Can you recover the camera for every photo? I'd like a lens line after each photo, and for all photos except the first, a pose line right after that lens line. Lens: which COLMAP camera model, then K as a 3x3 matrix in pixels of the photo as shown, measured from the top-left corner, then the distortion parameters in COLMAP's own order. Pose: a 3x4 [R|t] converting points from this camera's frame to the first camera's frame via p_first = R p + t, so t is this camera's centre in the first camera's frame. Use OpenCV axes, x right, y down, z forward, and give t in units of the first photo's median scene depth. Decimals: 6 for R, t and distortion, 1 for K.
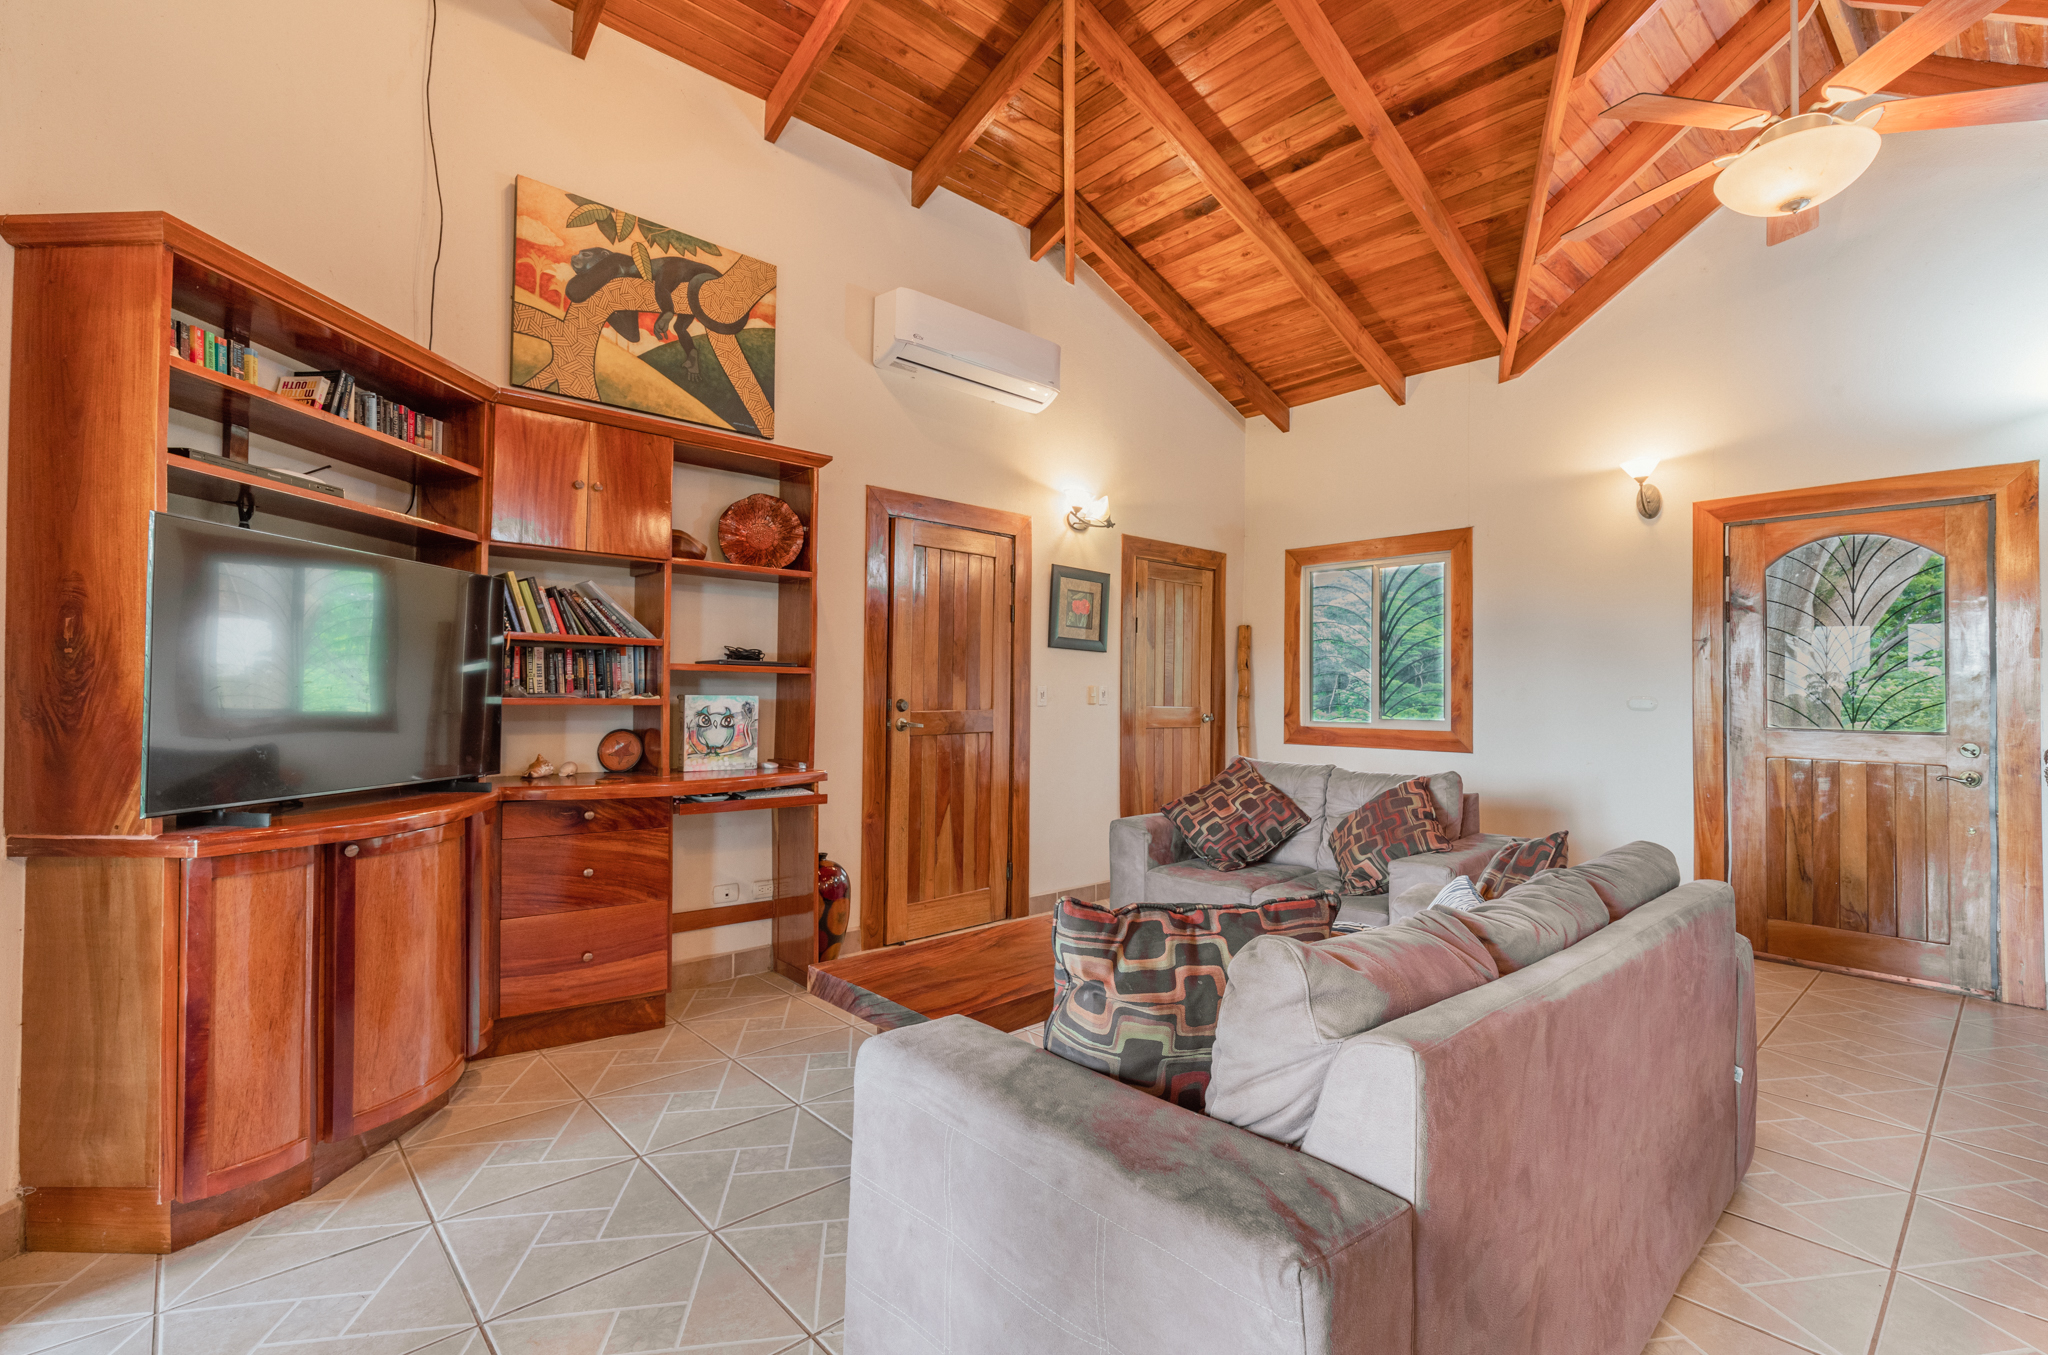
lens RADIAL K [[925.9, 0, 1023.2], [0, 925.9, 675.7], [0, 0, 1]] dist [-0.000762, -0.000510]
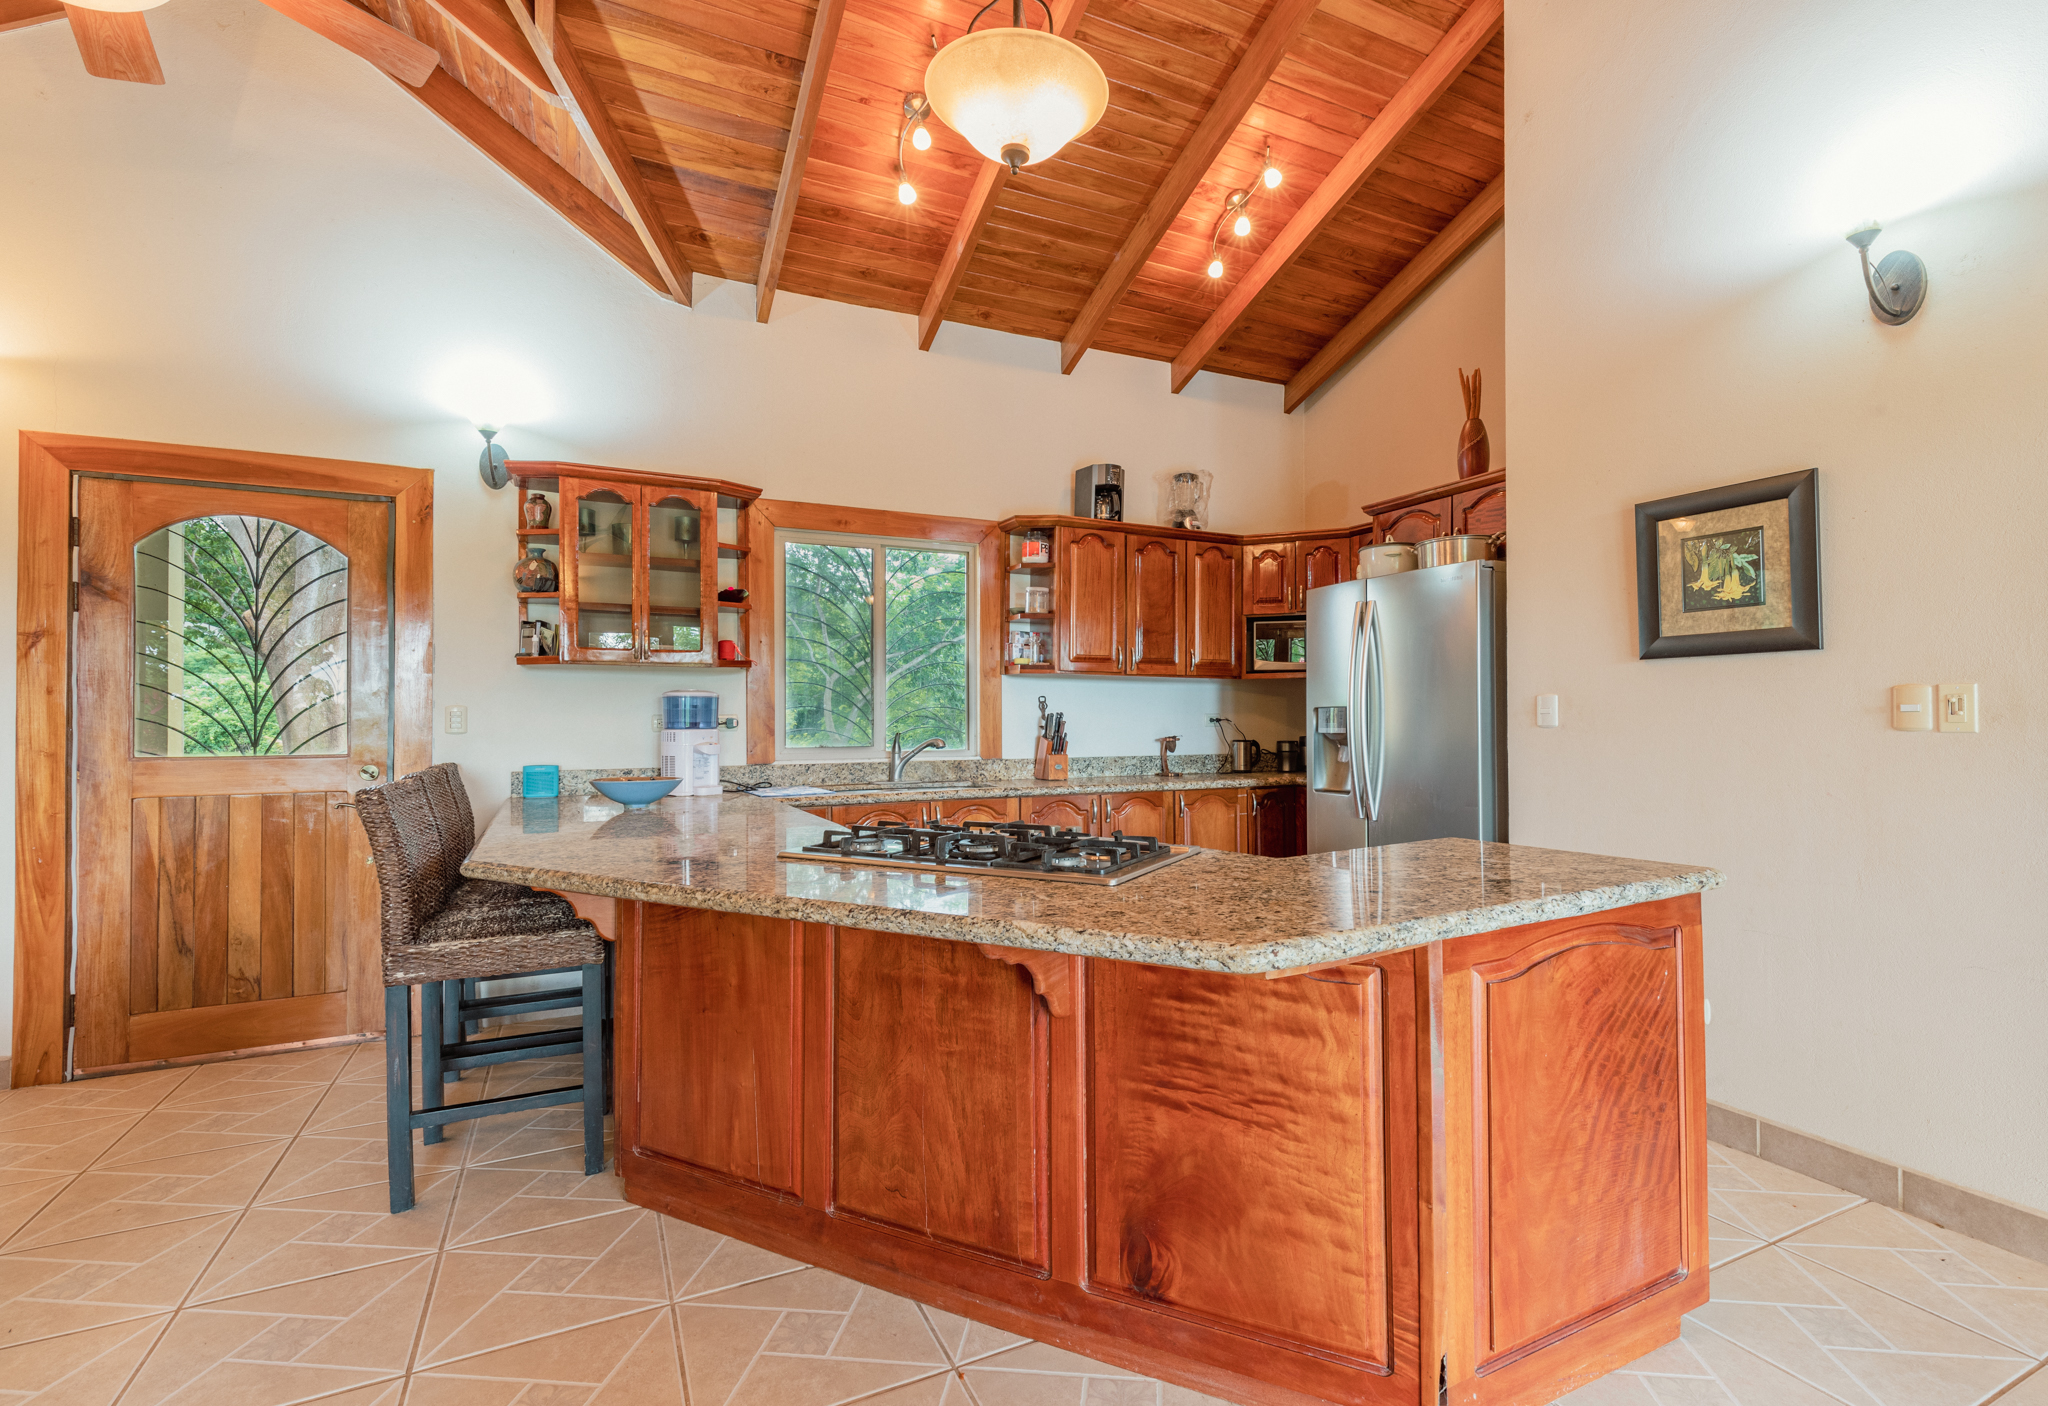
lens RADIAL K [[952.9, 0, 1084.3], [0, 952.9, 706.9], [0, 0, 1]] dist [0.005014, 0.000149]
pose [[0.254327, -0.000251, 0.967118, 0.249467], [-0.012728, 0.999912, 0.003606, 0.002843], [-0.967035, -0.013227, 0.254301, 0.067807]]
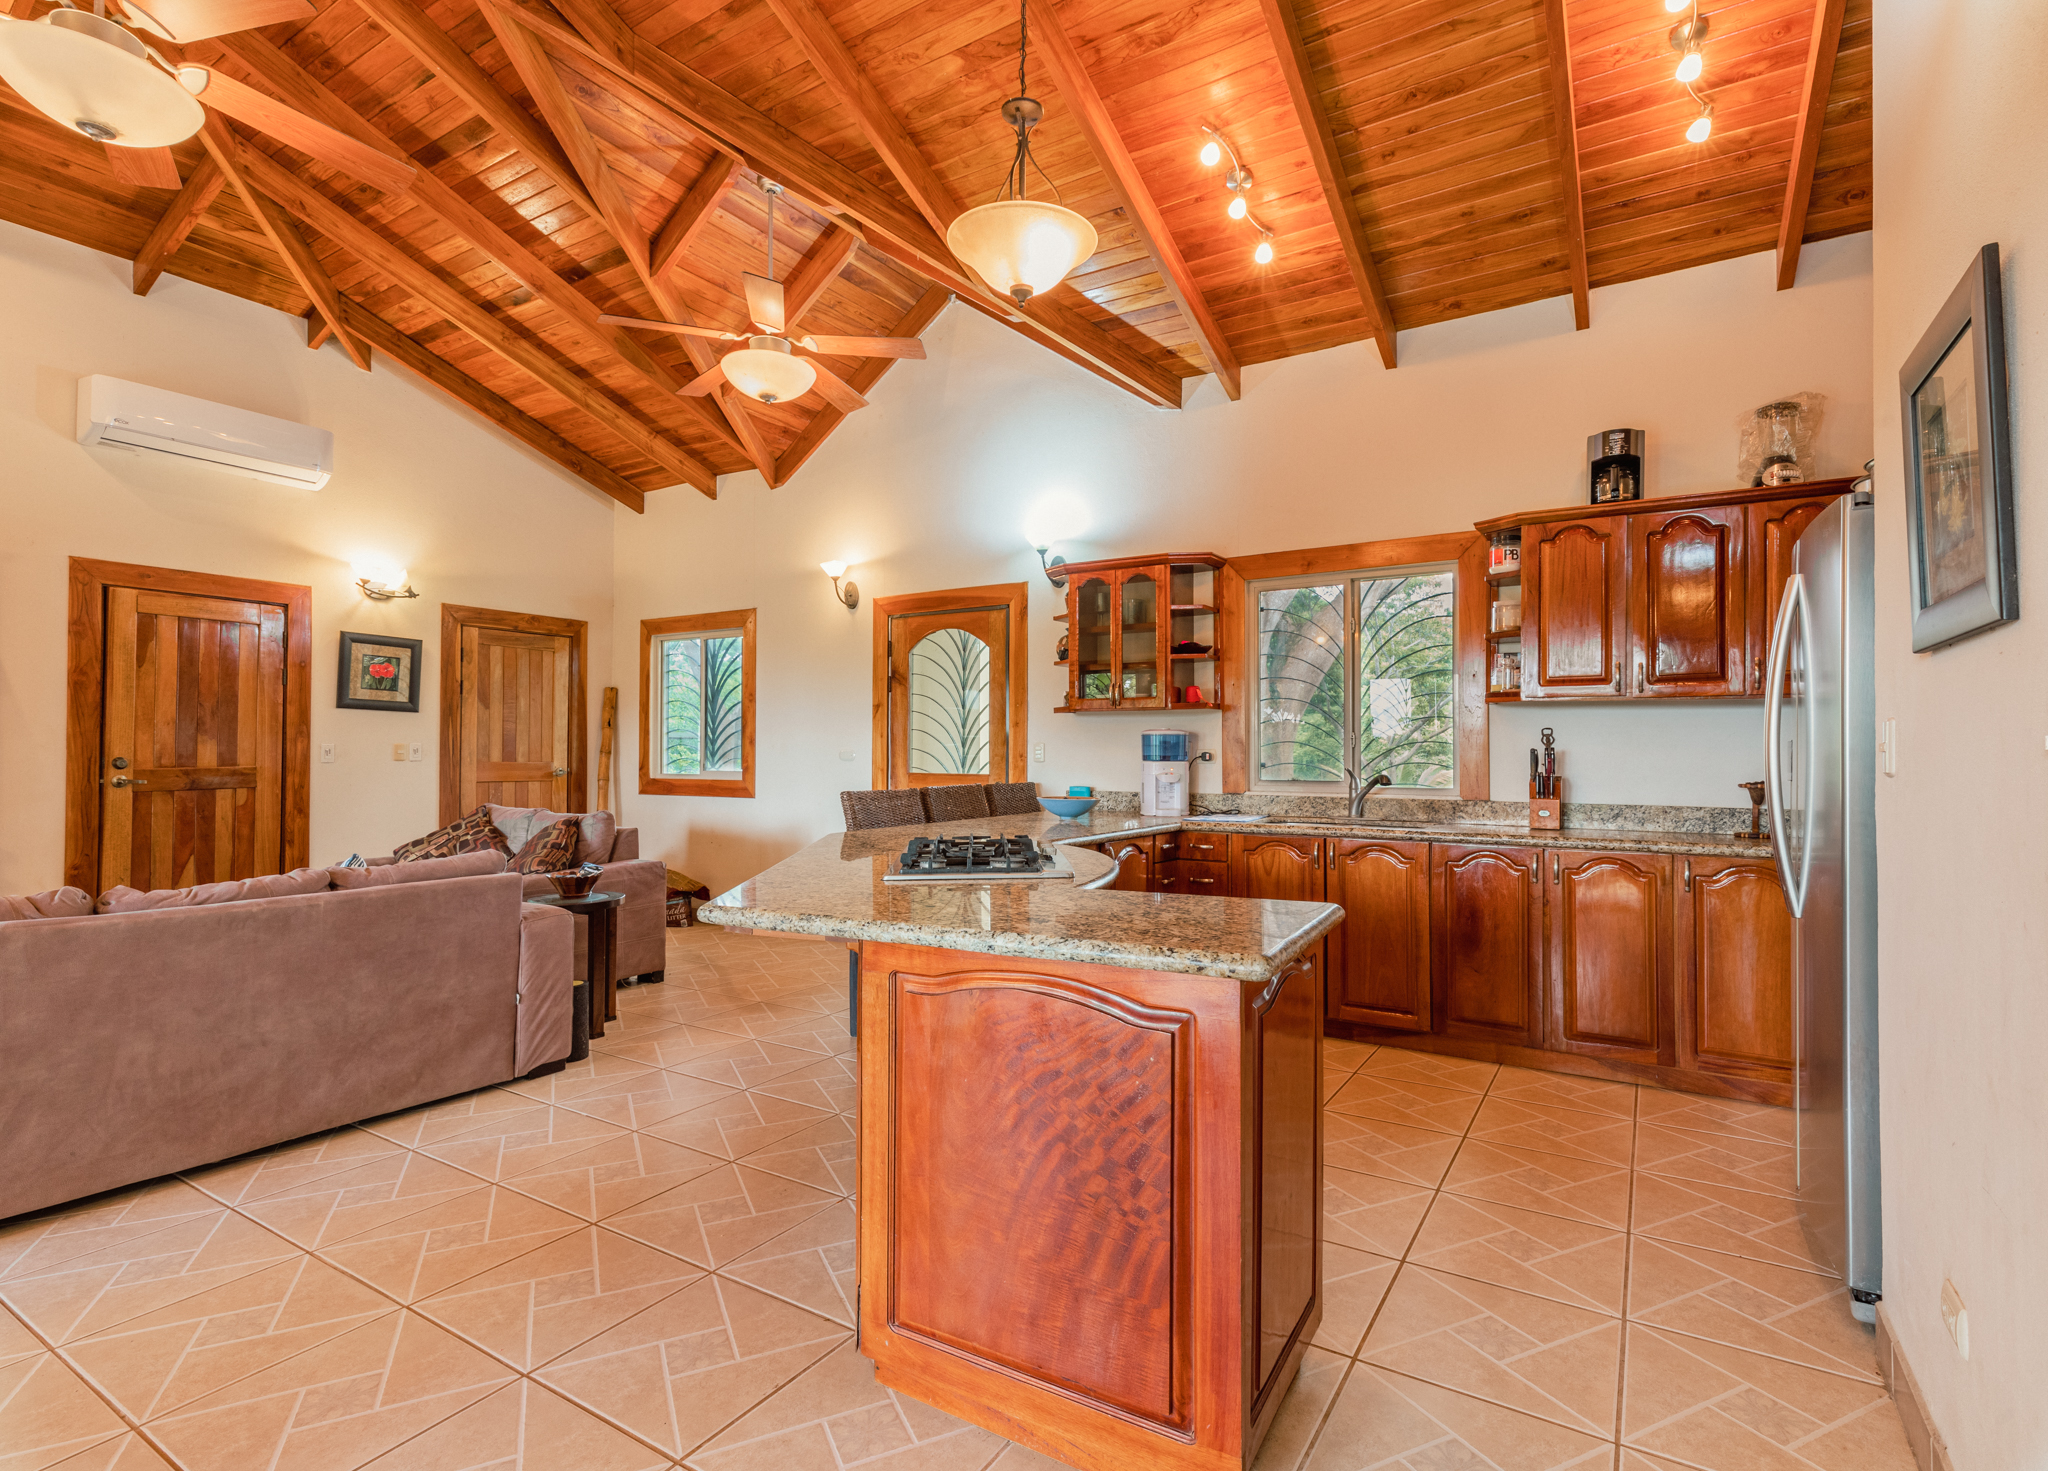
lens RADIAL K [[999.0, 0, 1025.2], [0, 999.0, 736.7], [0, 0, 1]] dist [0.004125, -0.000649]
pose [[0.962006, -0.004099, 0.272999, 0.559294], [0.002116, 0.999969, 0.007561, -0.005157], [-0.273021, -0.006696, 0.961985, -0.397674]]
